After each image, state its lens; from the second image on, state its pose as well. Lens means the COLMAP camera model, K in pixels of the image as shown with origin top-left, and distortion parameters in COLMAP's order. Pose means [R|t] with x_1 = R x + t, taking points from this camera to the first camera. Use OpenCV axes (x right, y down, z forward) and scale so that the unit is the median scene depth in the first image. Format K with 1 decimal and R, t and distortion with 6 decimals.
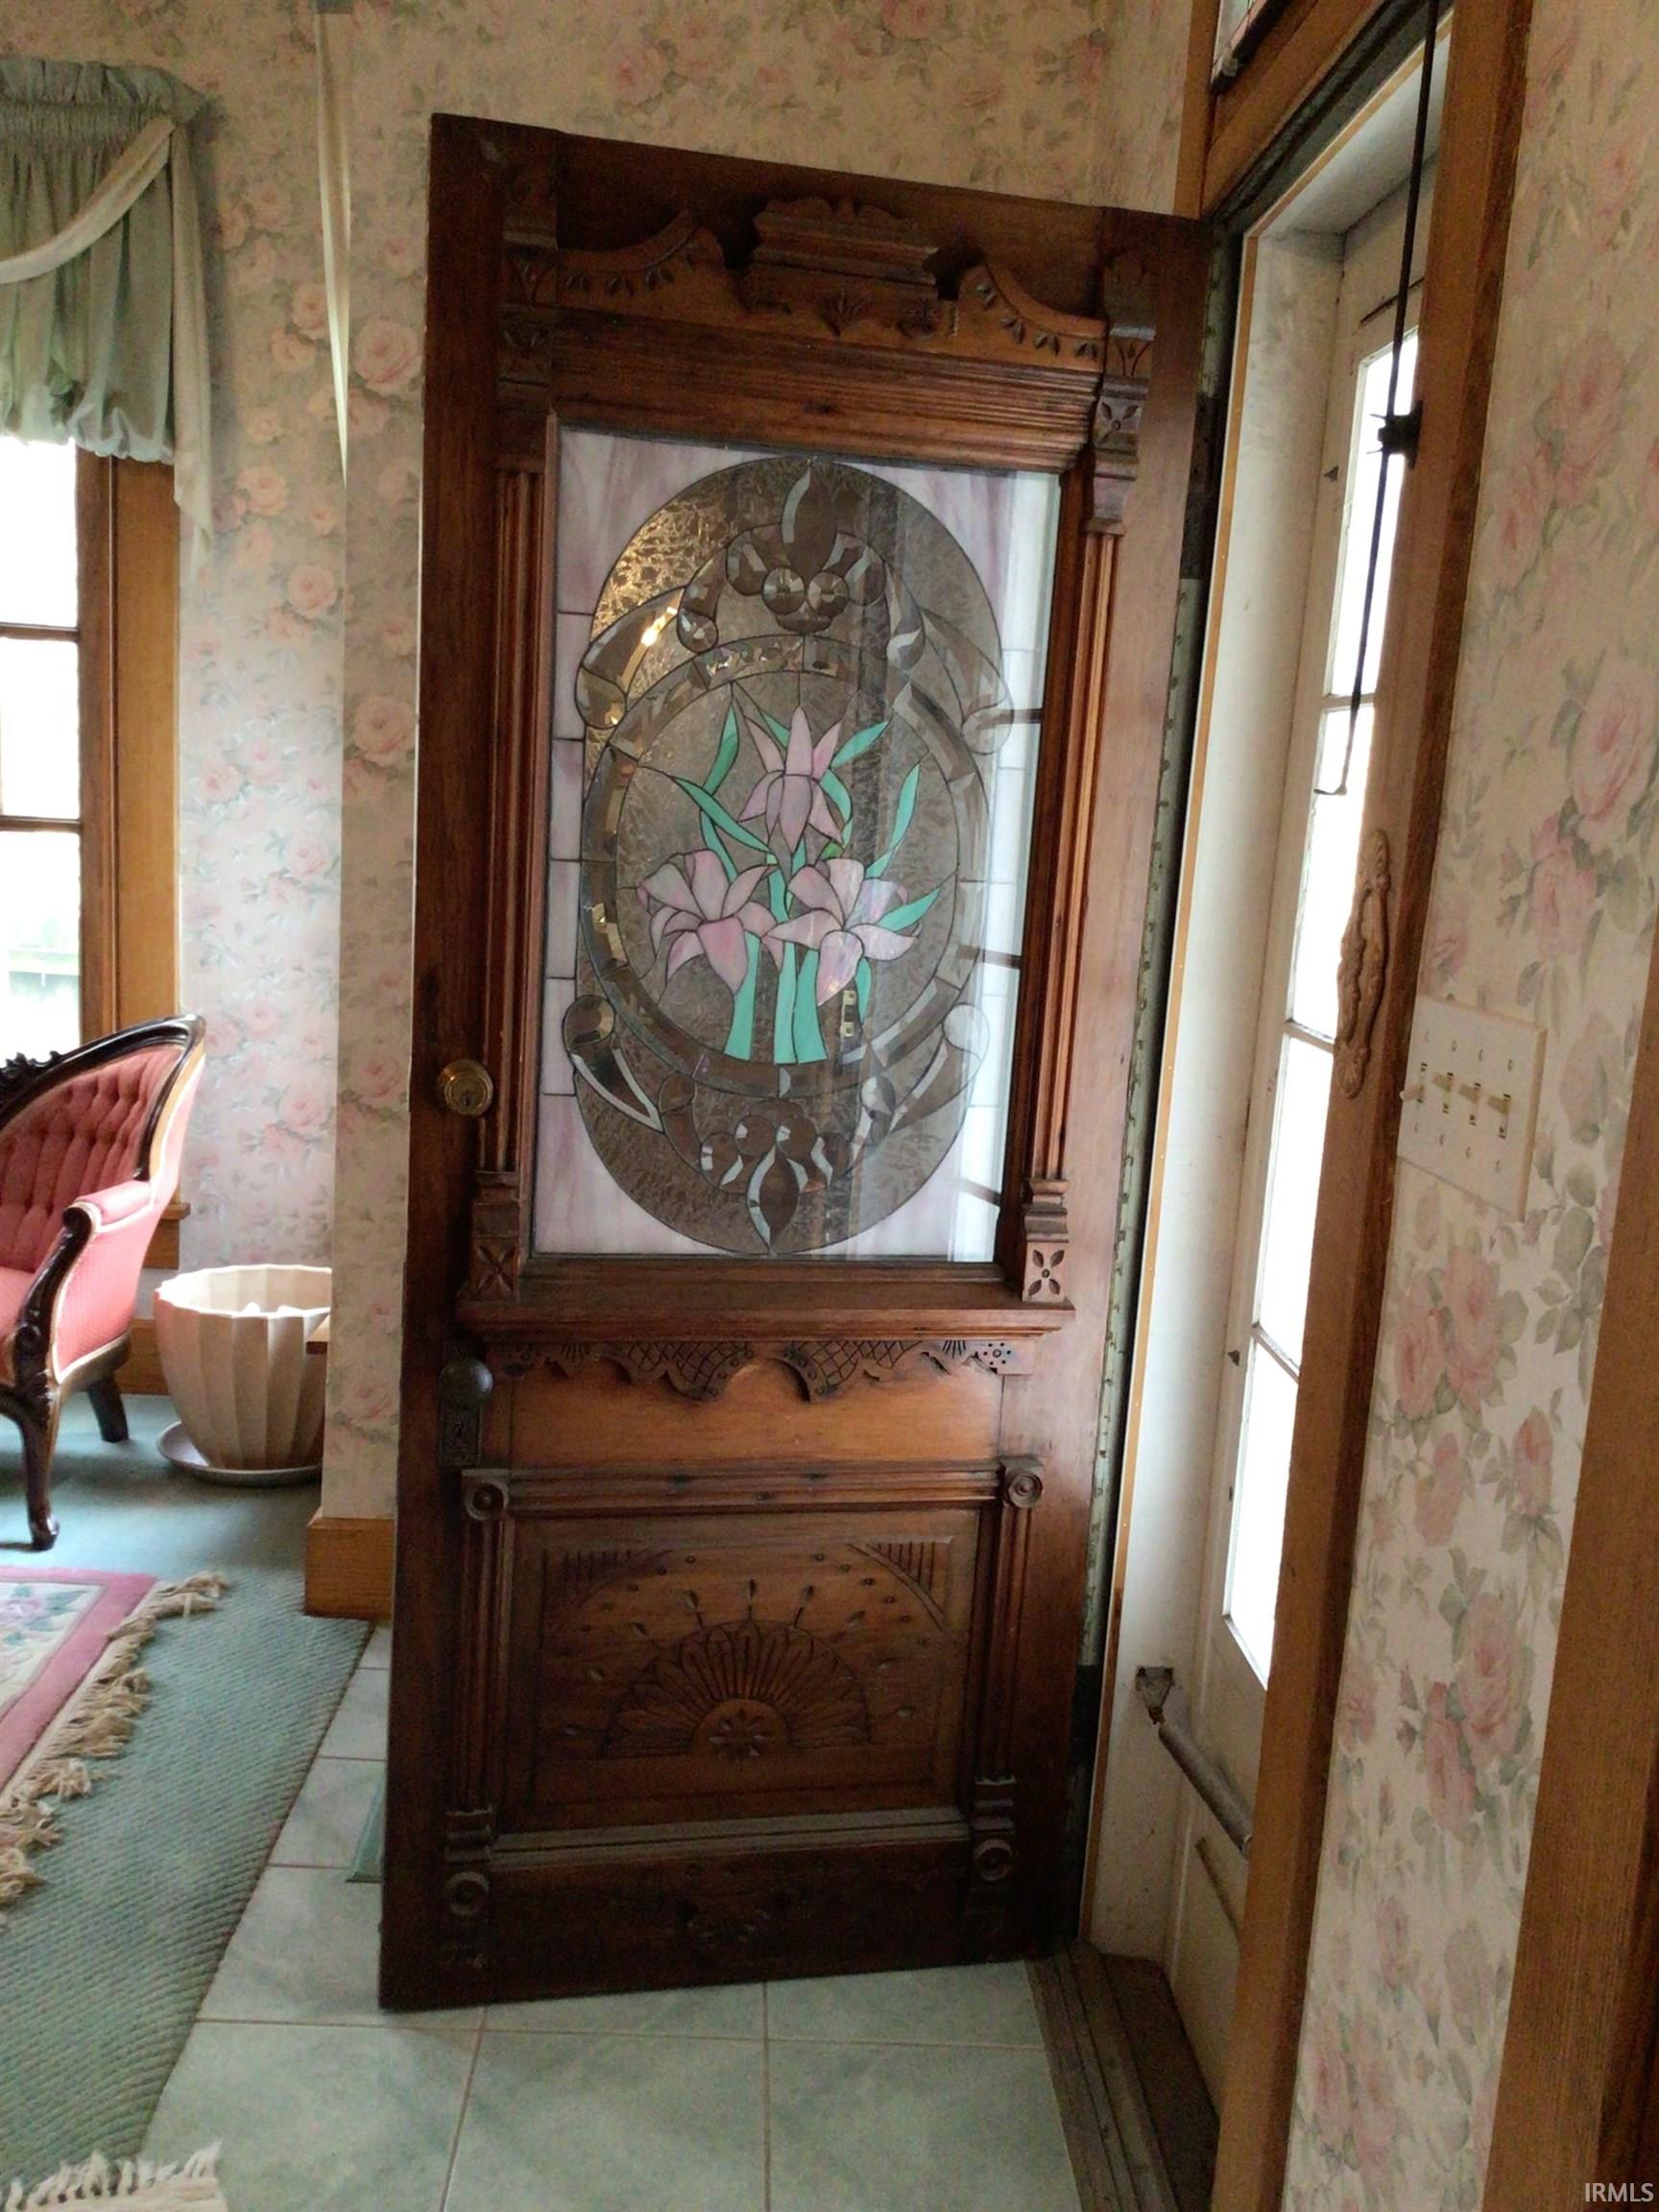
lens RADIAL K [[1966.0, 0, 783.6], [0, 1966.0, 1124.2], [0, 0, 1]] dist [0.090243, -0.136146]
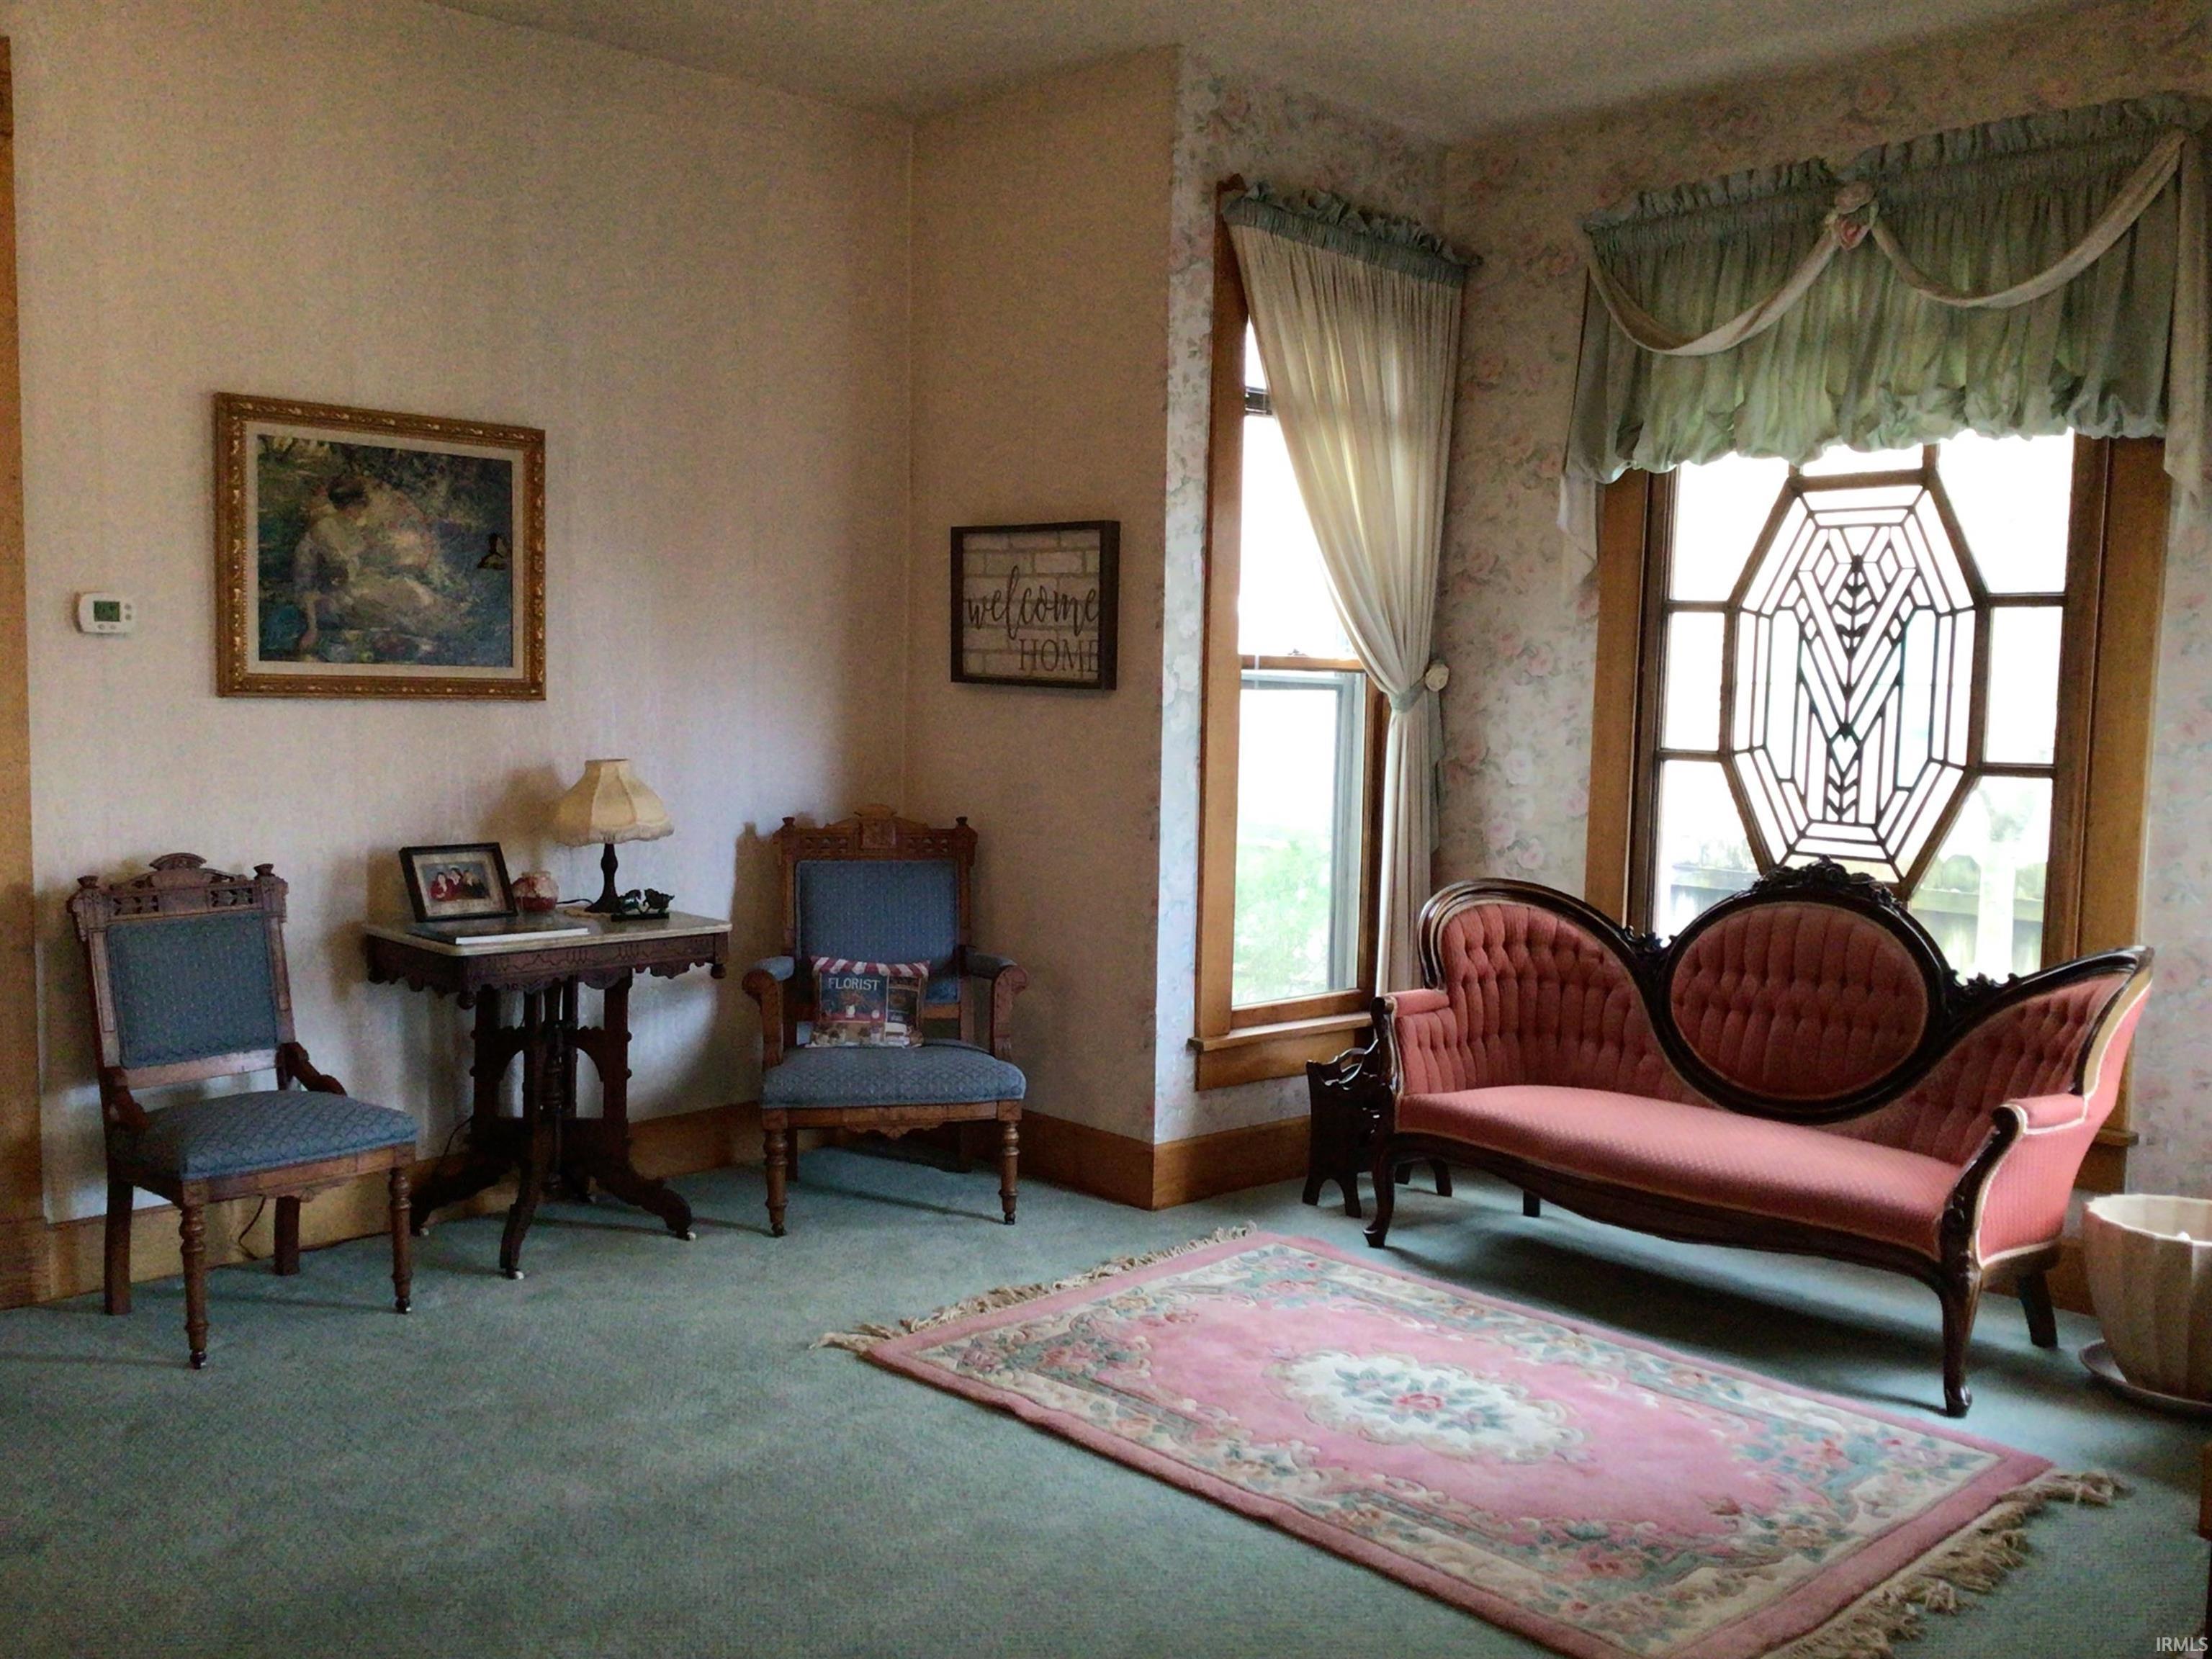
lens RADIAL K [[1966.0, 0, 1156.8], [0, 1966.0, 854.6], [0, 0, 1]] dist [0.090243, -0.136146]
pose [[0.691927, 0.020777, -0.721669, 0.102136], [-0.109089, 0.991118, -0.076058, 0.034878], [0.713679, 0.131353, 0.688047, -0.104432]]
